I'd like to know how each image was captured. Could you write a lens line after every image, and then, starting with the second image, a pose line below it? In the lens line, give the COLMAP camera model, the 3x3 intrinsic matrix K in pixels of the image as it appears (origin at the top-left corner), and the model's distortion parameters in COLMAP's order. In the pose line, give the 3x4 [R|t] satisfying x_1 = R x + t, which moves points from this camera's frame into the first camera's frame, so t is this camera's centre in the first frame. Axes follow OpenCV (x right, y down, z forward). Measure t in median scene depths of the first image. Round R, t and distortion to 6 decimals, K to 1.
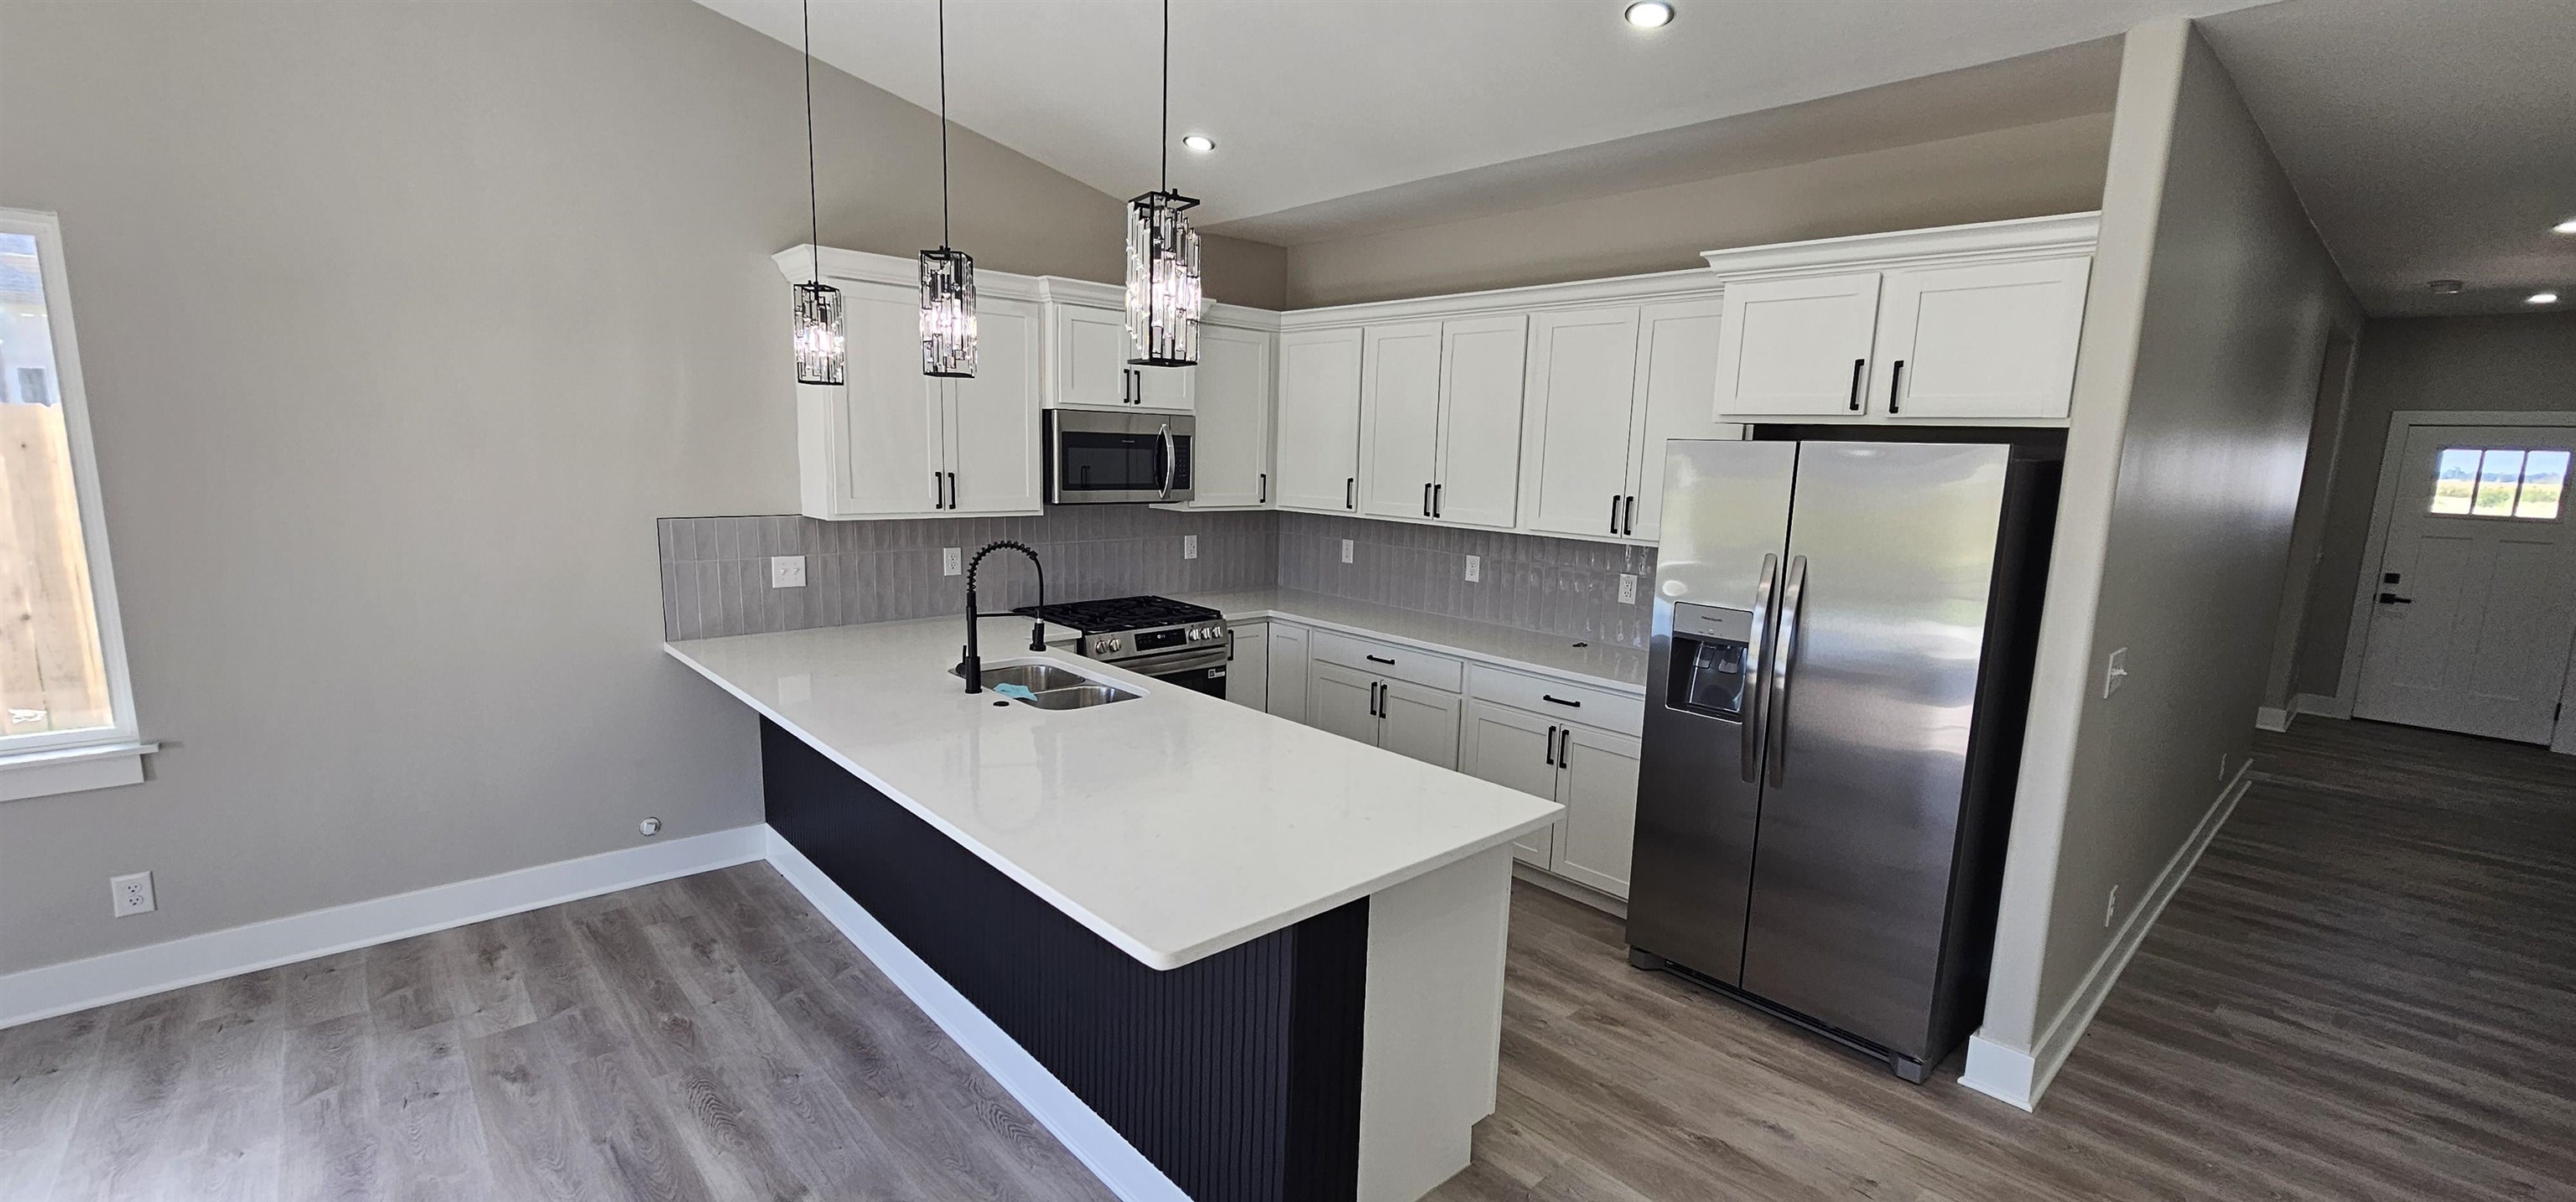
lens RADIAL K [[1054.6, 0, 1279.4], [0, 1054.6, 618.1], [0, 0, 1]] dist [-0.000037, 0.000136]
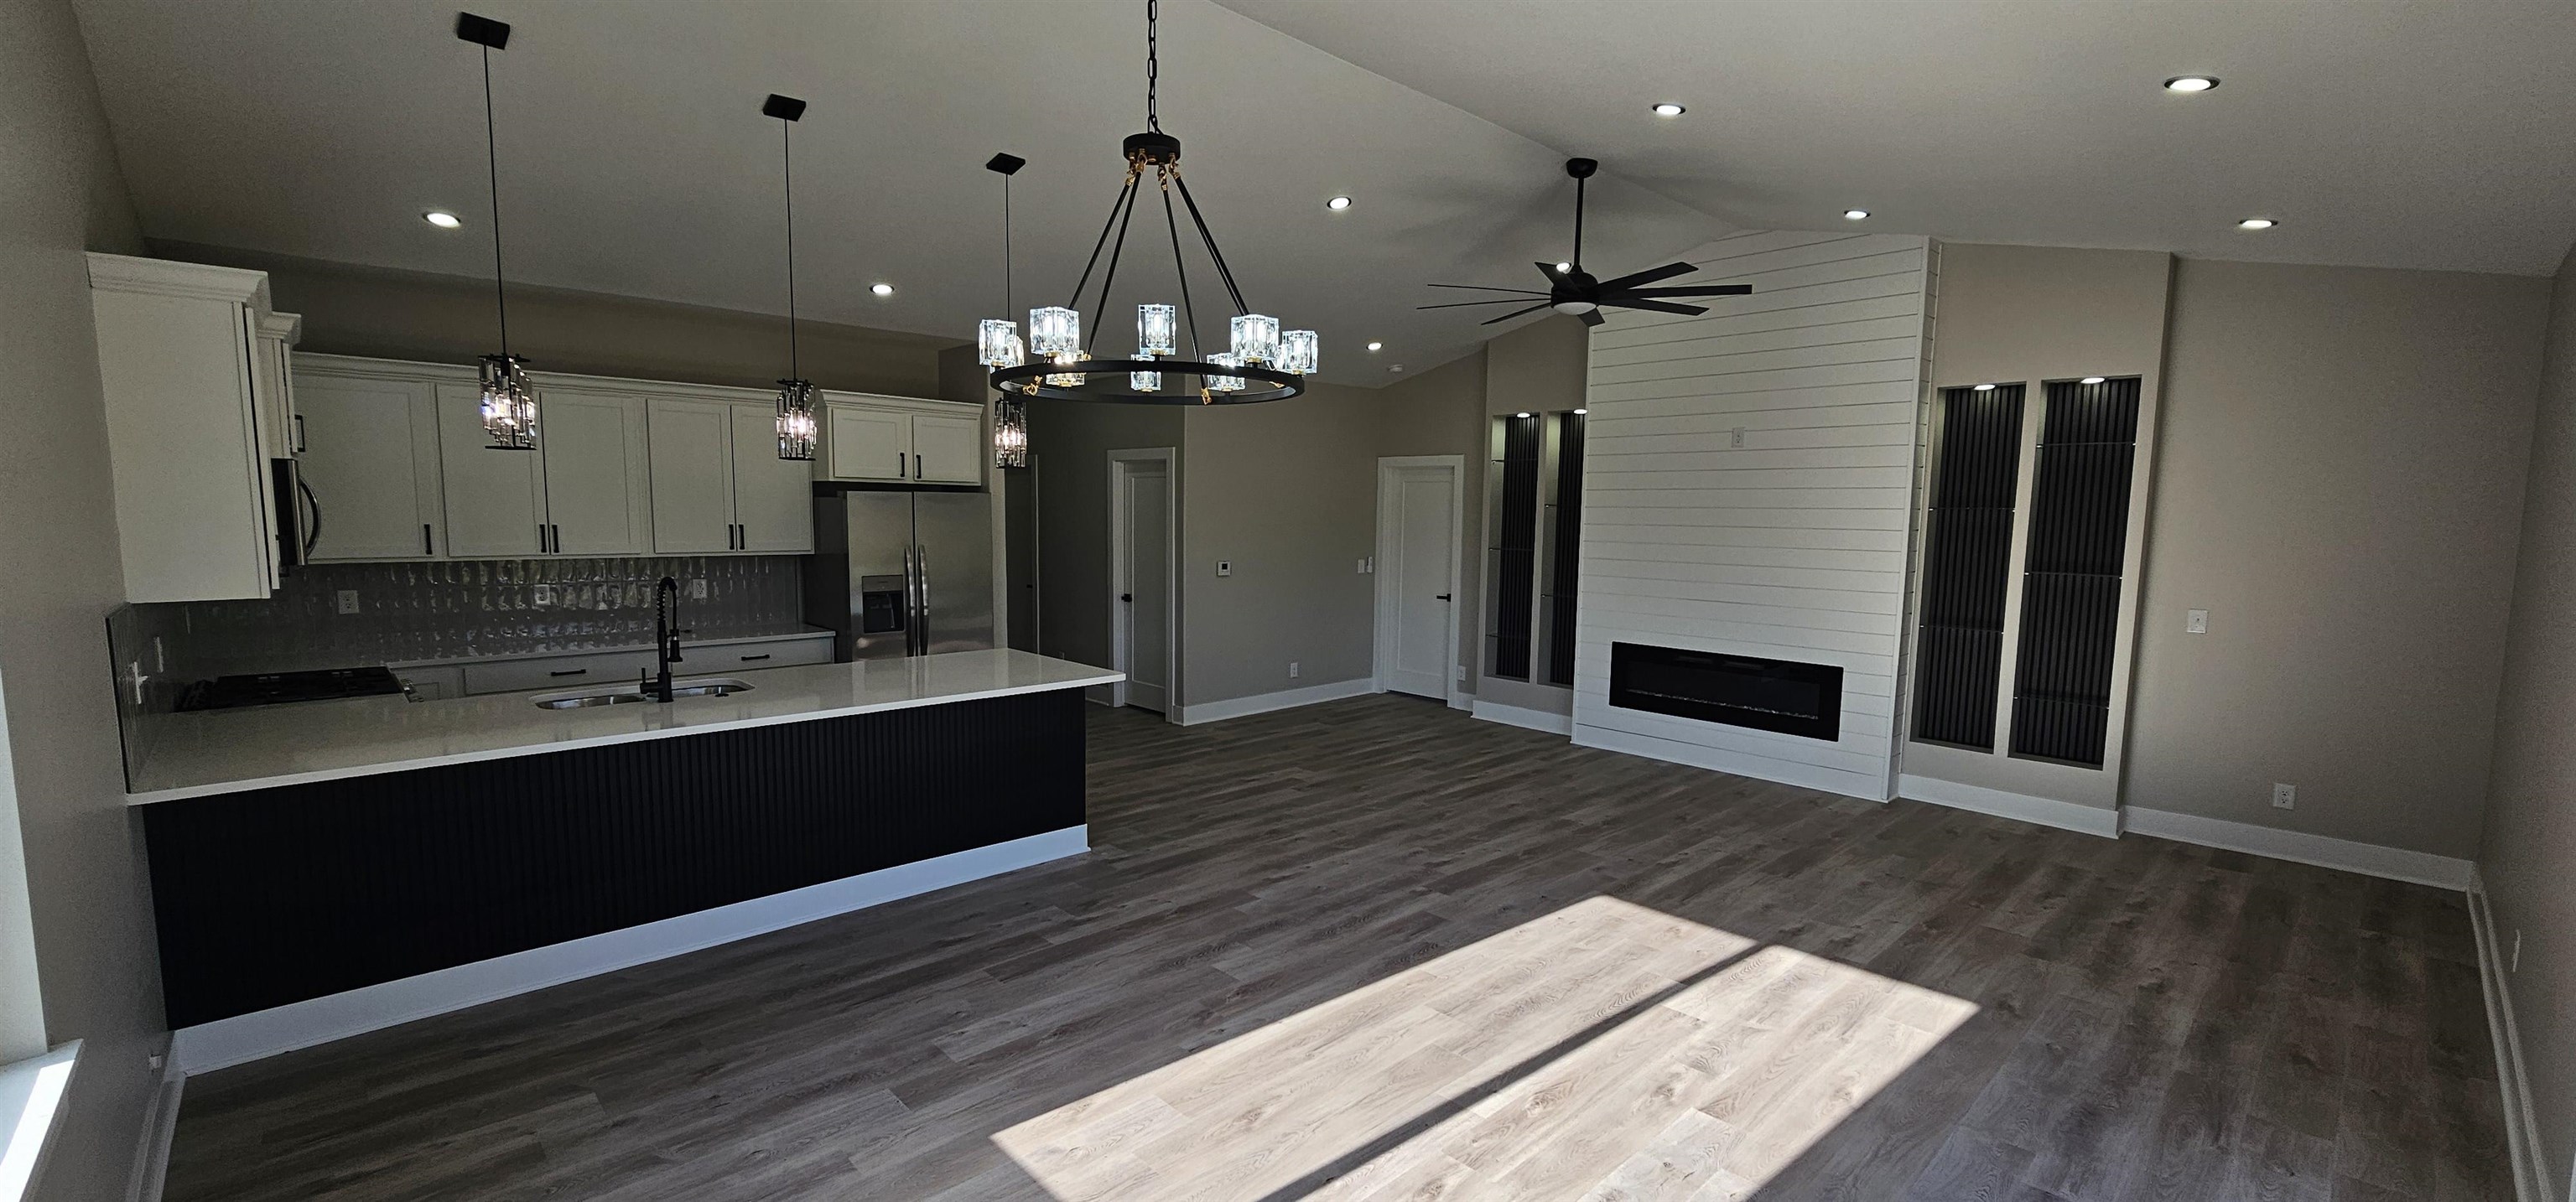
lens RADIAL K [[1054.6, 0, 1279.4], [0, 1054.6, 618.1], [0, 0, 1]] dist [-0.000037, 0.000136]
pose [[-0.020367, -0.132719, 0.990944, -1.215519], [0.151341, 0.979319, 0.134273, -0.066379], [-0.988272, 0.152705, 0.000140, 0.220462]]
